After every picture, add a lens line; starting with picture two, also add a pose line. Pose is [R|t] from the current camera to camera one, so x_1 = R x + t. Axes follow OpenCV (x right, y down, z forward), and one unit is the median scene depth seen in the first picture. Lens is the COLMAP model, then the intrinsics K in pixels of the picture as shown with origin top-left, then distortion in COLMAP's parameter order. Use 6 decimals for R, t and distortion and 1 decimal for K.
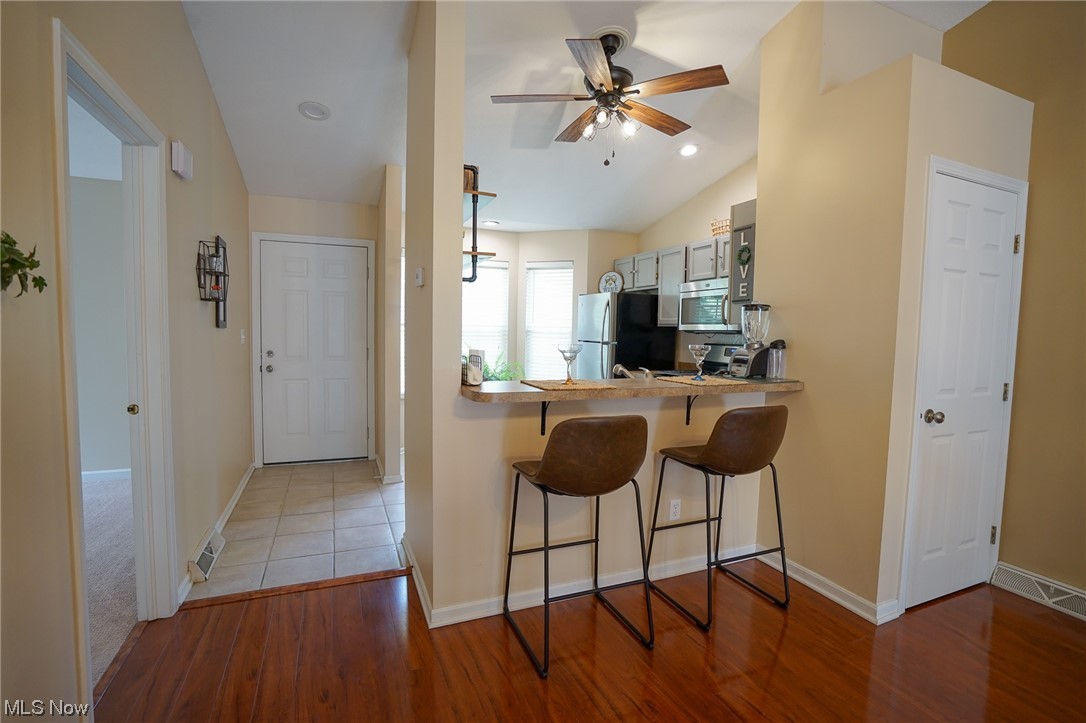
lens RADIAL K [[503.6, 0, 543.0], [0, 503.6, 361.5], [0, 0, 1]] dist [-0.063807, 0.024666]
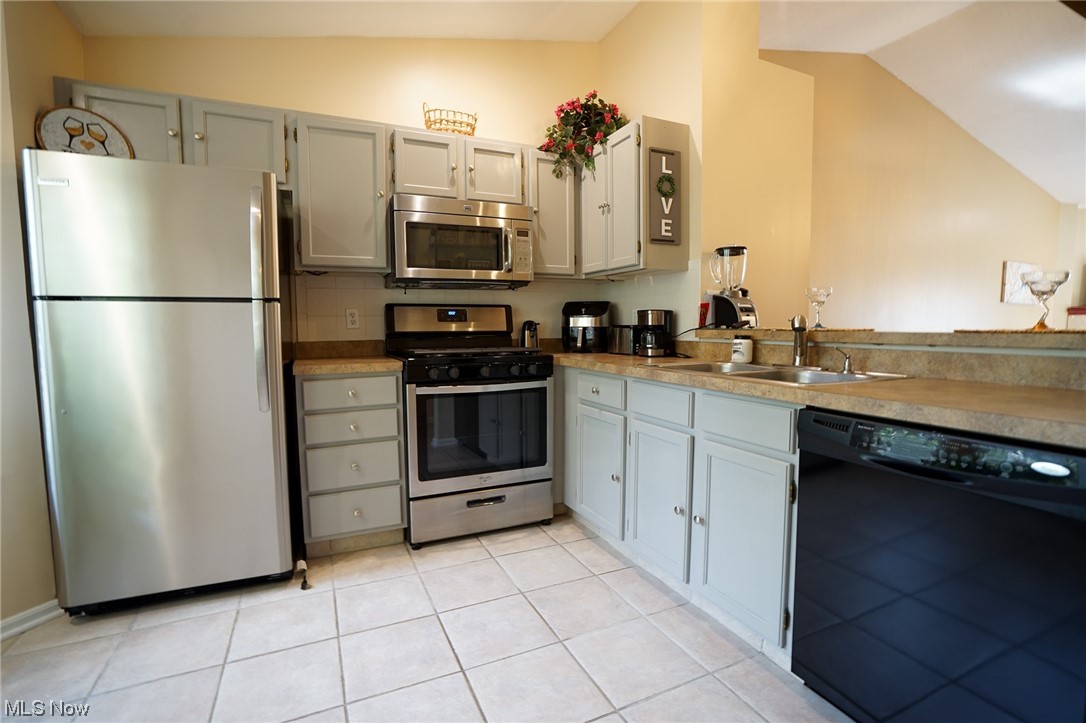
lens RADIAL K [[503.6, 0, 543.0], [0, 503.6, 361.5], [0, 0, 1]] dist [-0.063807, 0.024666]
pose [[-0.044593, -0.090812, 0.994869, -0.427892], [0.069973, 0.993130, 0.093789, -0.016583], [-0.996552, 0.073796, -0.037932, 1.250293]]
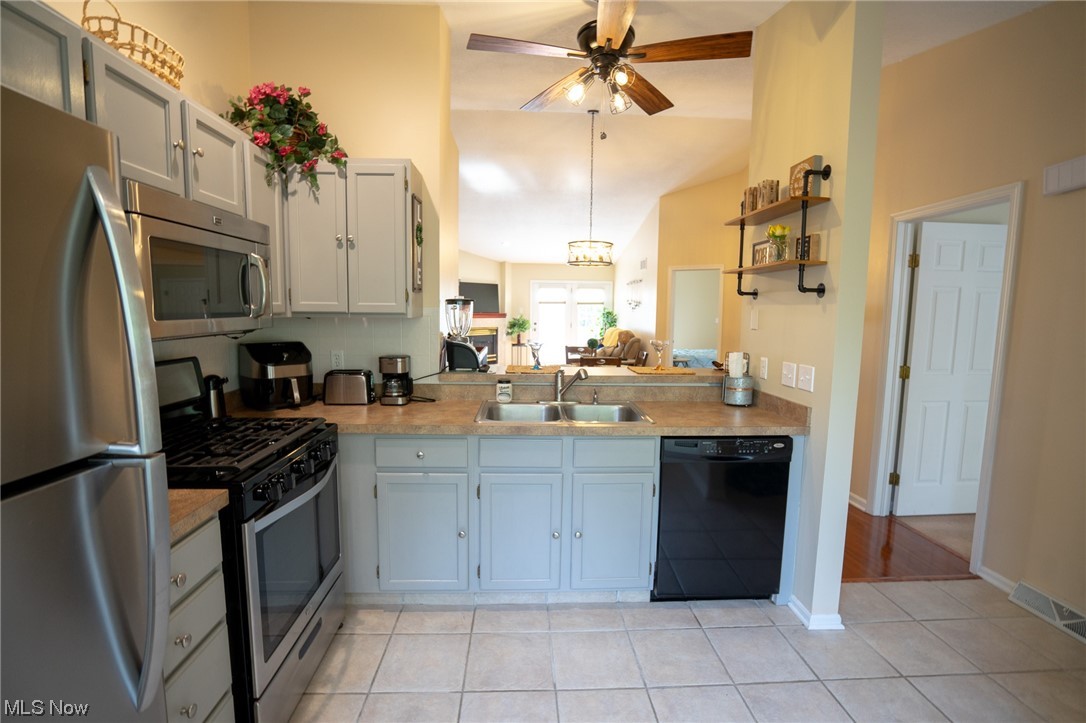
lens RADIAL K [[503.6, 0, 543.0], [0, 503.6, 361.5], [0, 0, 1]] dist [-0.063807, 0.024666]
pose [[-0.943861, -0.068618, 0.323139, -0.118491], [-0.012457, 0.984886, 0.172753, -0.132142], [-0.330109, 0.159030, -0.930450, 1.658443]]
